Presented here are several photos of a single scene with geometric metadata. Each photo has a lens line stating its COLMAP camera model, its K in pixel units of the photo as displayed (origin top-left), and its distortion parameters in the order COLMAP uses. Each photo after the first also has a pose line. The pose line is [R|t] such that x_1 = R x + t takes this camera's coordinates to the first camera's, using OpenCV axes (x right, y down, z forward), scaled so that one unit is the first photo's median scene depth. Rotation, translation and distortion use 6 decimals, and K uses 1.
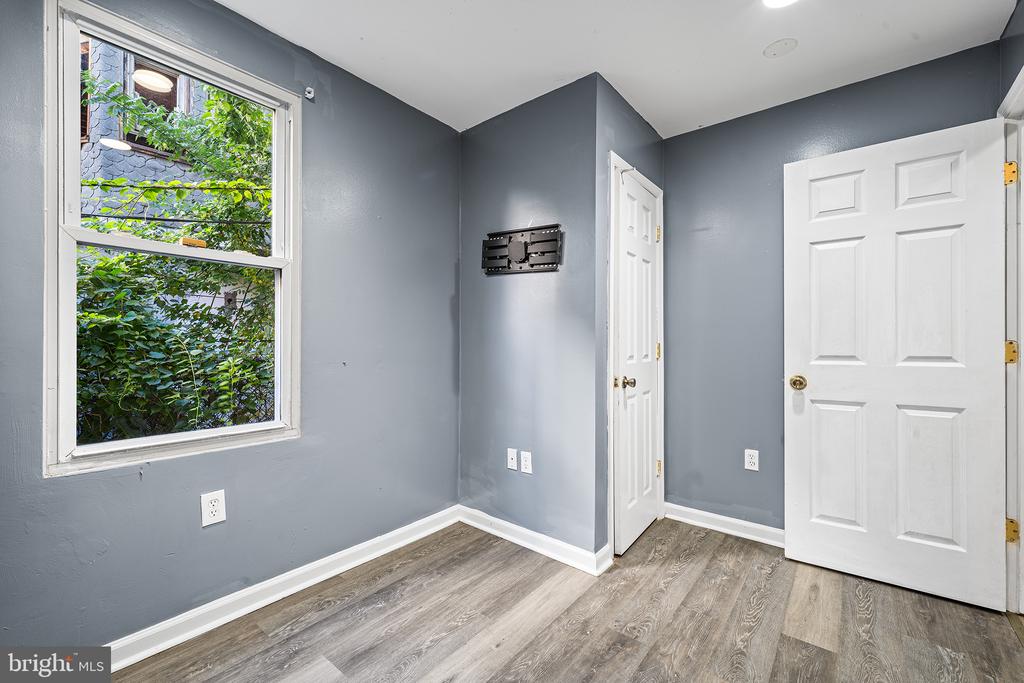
lens RADIAL K [[435.9, 0, 512.0], [0, 435.9, 341.5], [0, 0, 1]] dist [0.001742, -0.000244]
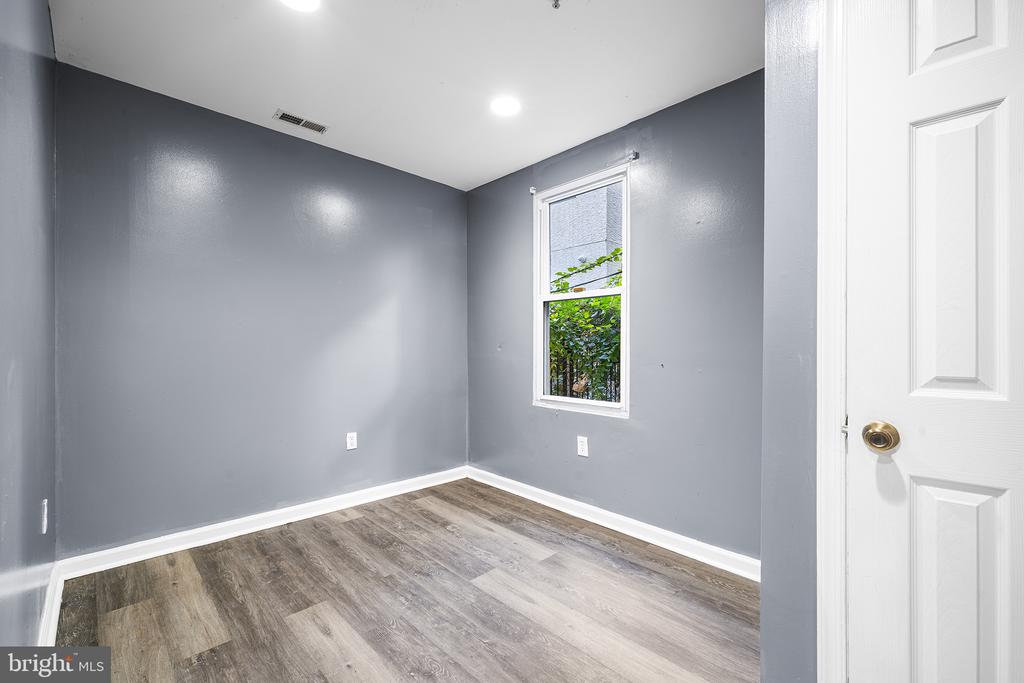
lens RADIAL K [[437.4, 0, 507.2], [0, 437.4, 348.3], [0, 0, 1]] dist [0.002724, -0.000114]
pose [[-0.131559, -0.002006, -0.991306, 0.875651], [-0.006387, 0.999979, -0.001176, 0.009344], [0.991288, 0.006177, -0.131569, 0.810311]]
